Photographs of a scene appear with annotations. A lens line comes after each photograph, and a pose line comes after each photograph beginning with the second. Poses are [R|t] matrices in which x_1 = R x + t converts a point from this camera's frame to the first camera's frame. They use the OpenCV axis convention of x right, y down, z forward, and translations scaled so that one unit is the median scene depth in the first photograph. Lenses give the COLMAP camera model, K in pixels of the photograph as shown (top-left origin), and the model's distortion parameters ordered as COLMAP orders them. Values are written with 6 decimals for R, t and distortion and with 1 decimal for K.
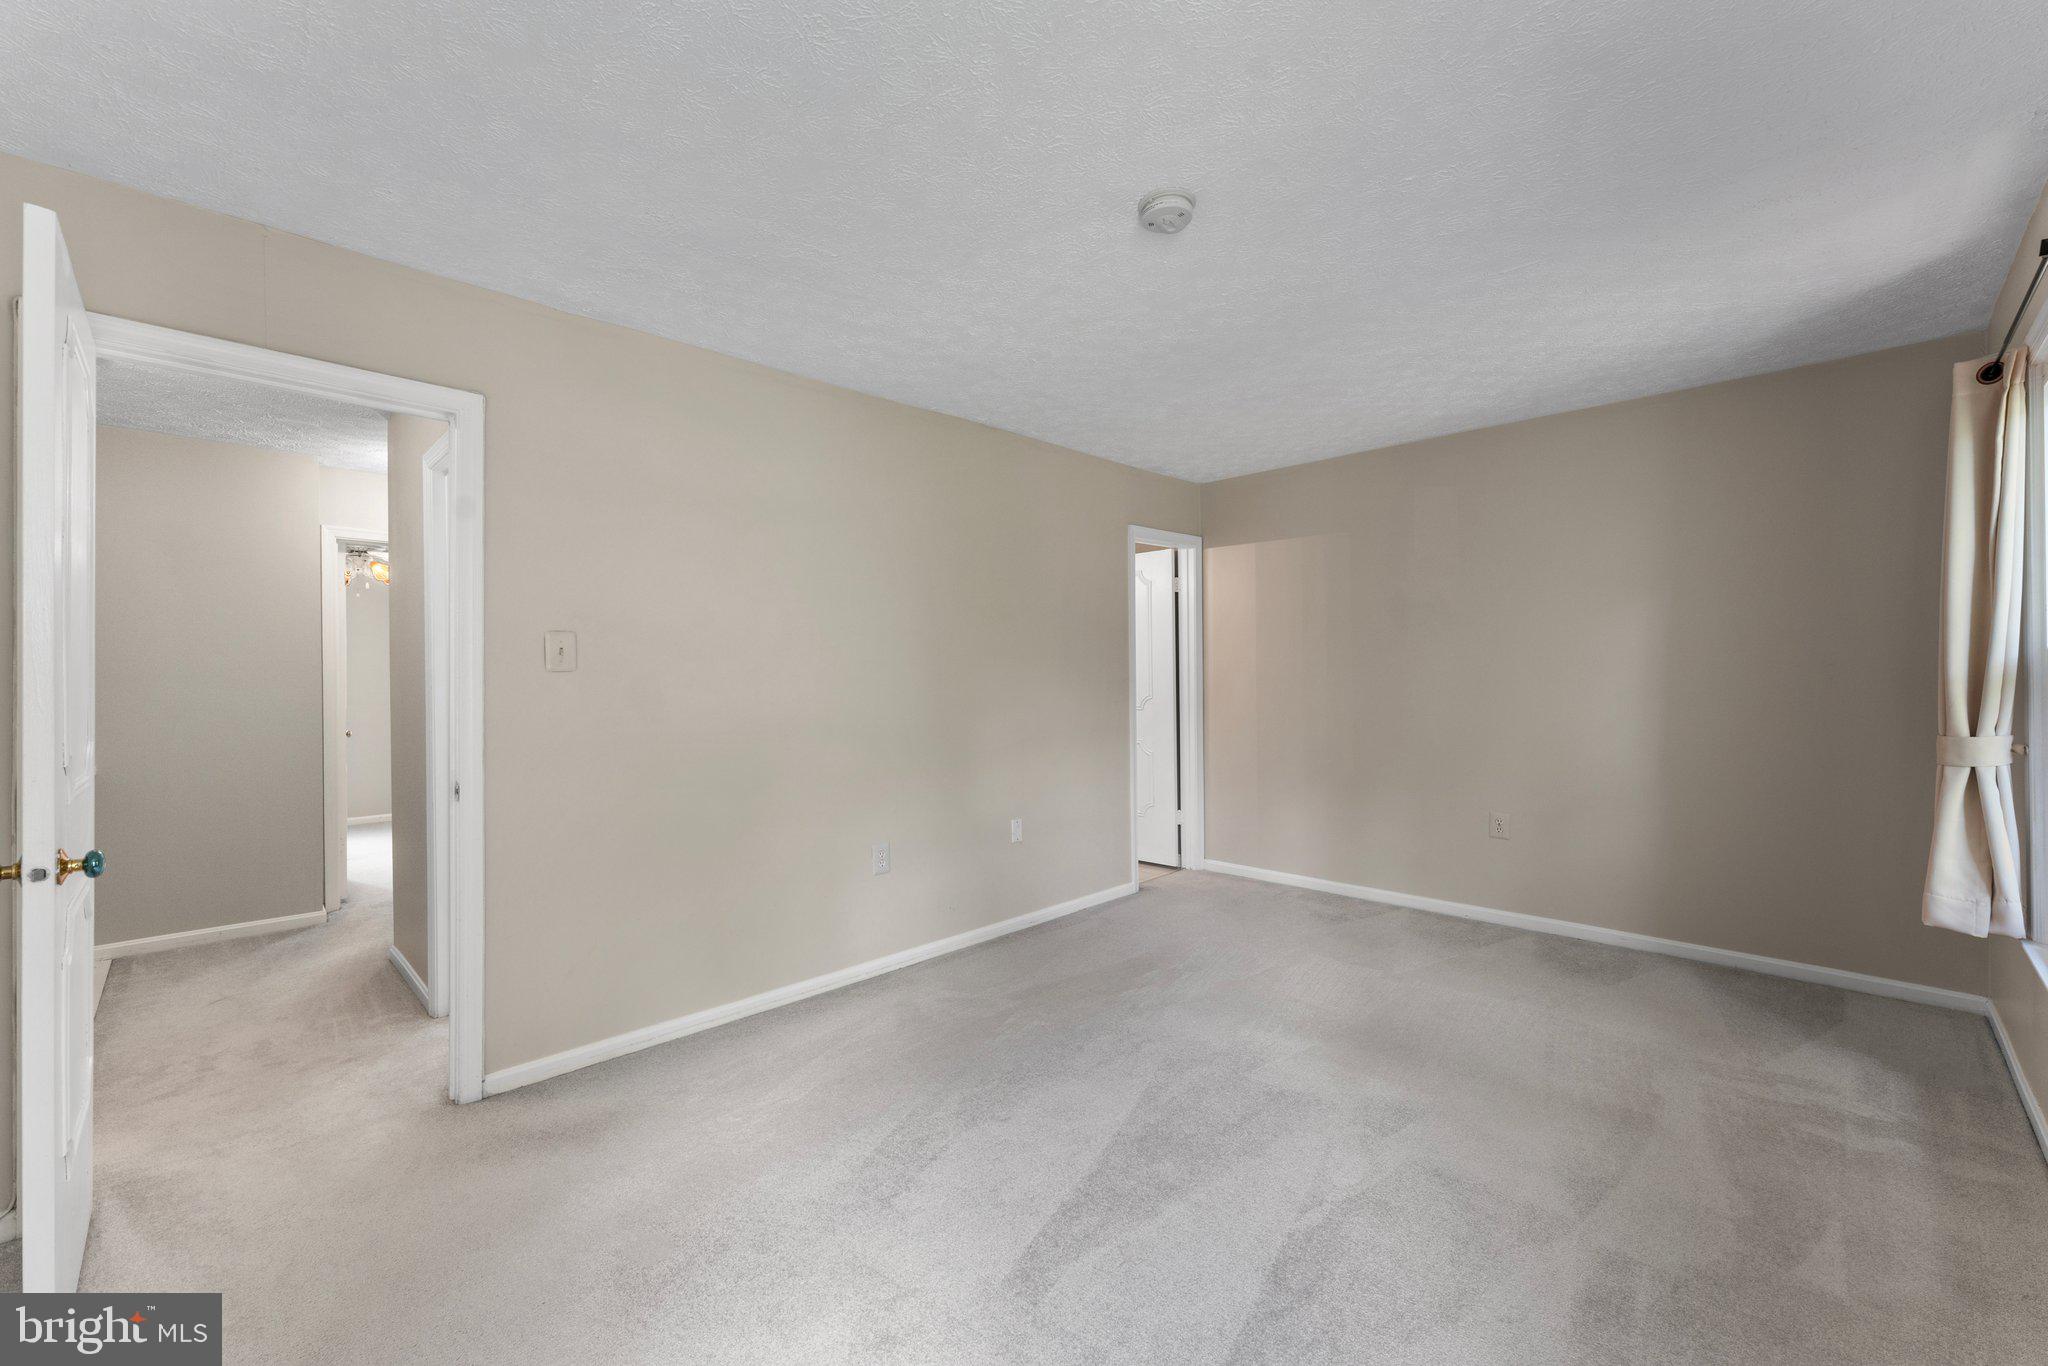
lens RADIAL K [[820.7, 0, 1015.2], [0, 820.7, 672.9], [0, 0, 1]] dist [0.000348, 0.000109]
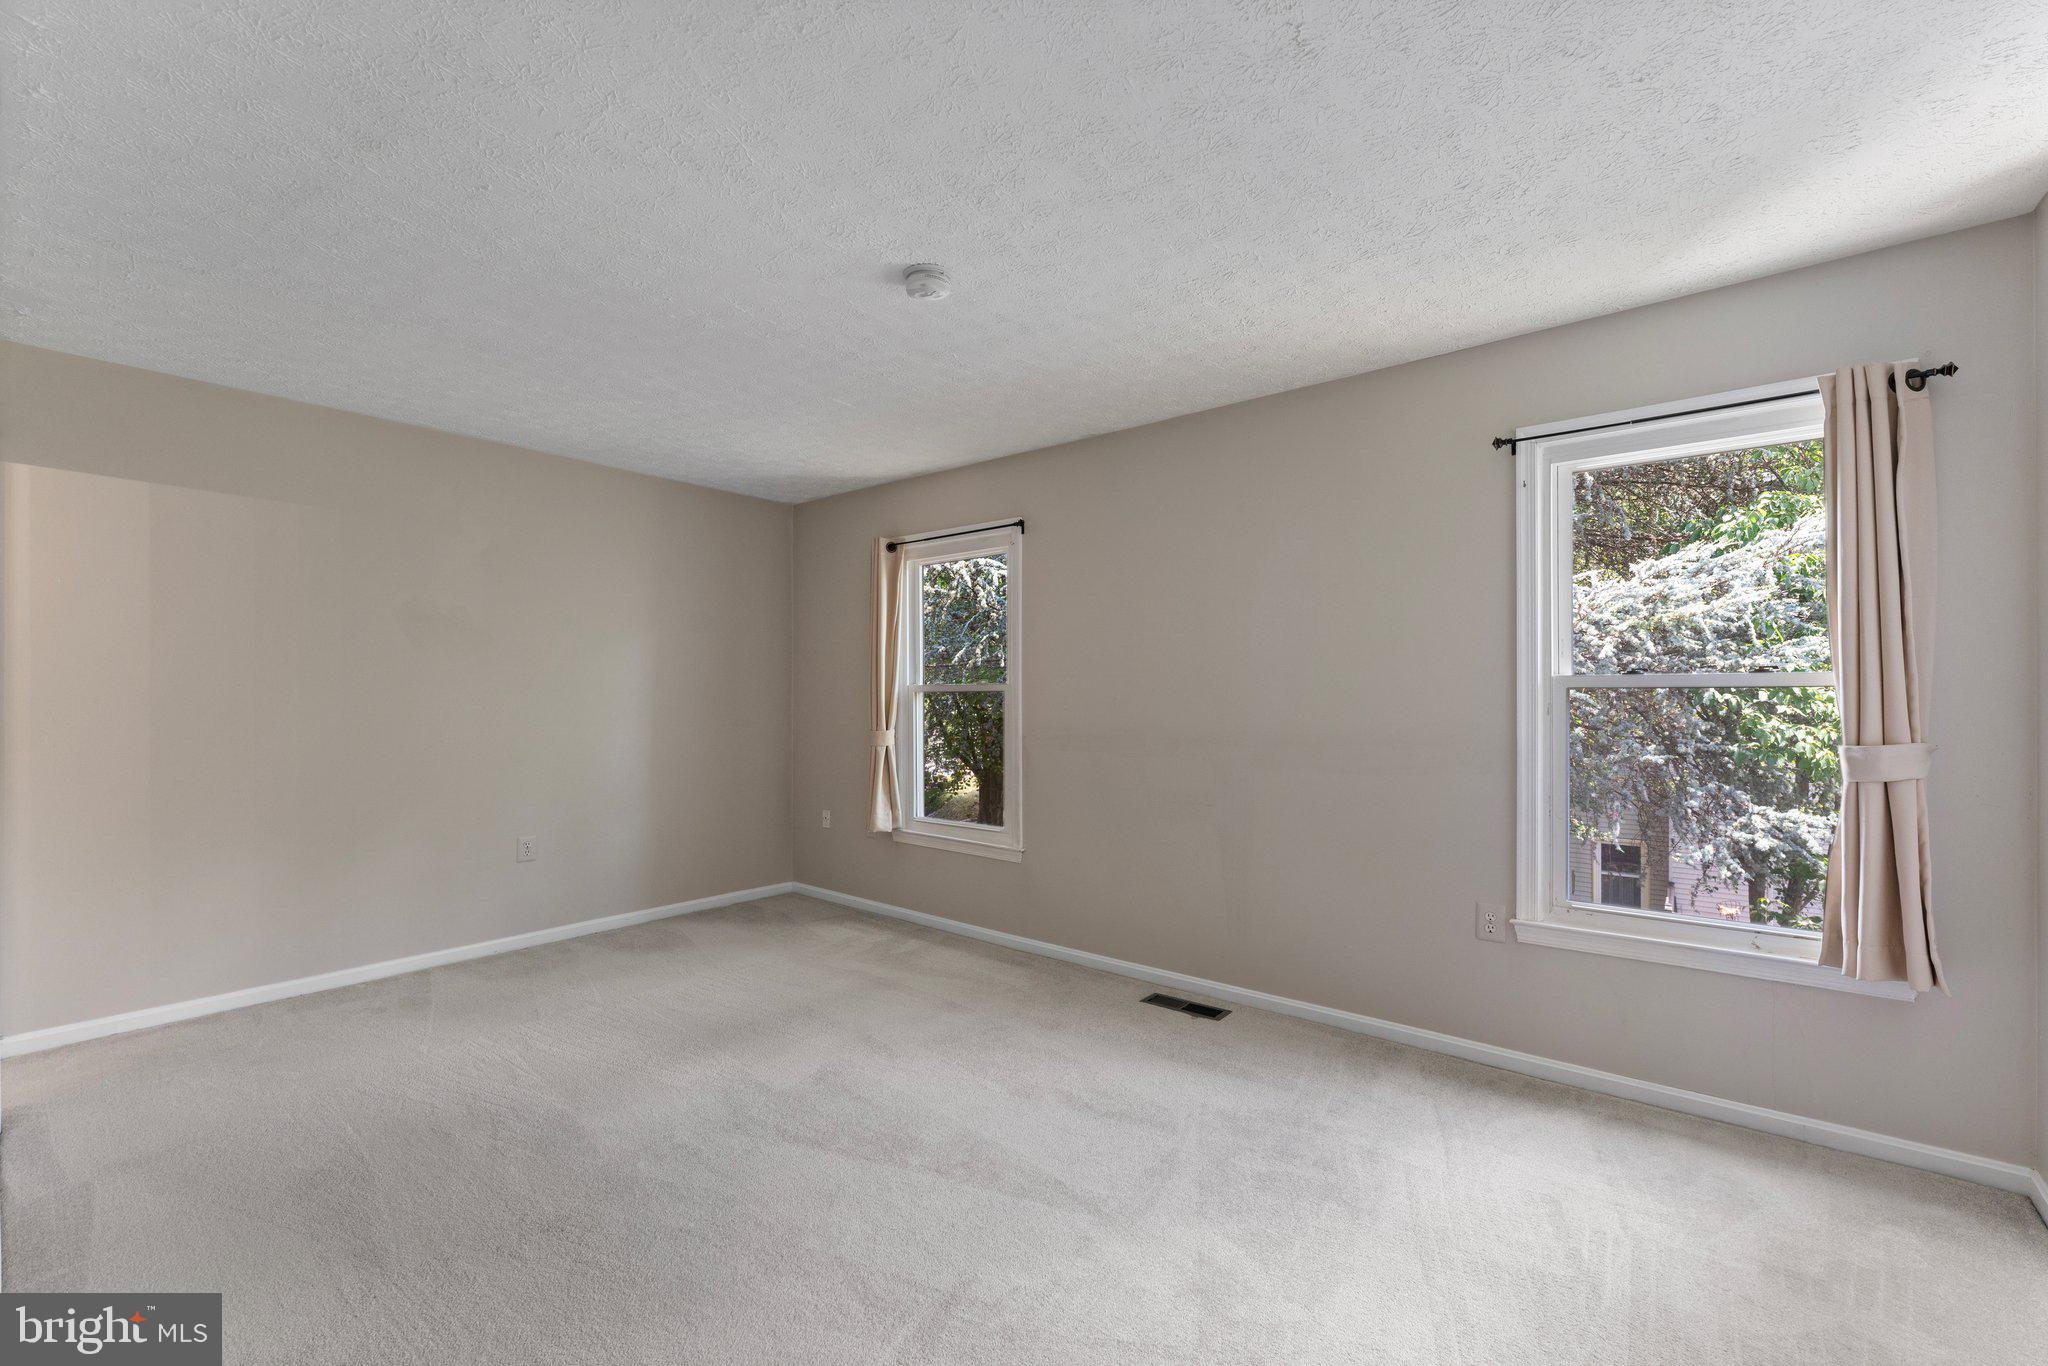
lens RADIAL K [[789.9, 0, 1049.0], [0, 789.9, 690.3], [0, 0, 1]] dist [-0.000720, -0.000040]
pose [[-0.081672, 0.017045, 0.996513, -0.737242], [0.001215, 0.999855, -0.017003, 0.015227], [-0.996658, -0.000178, -0.081681, 0.761186]]
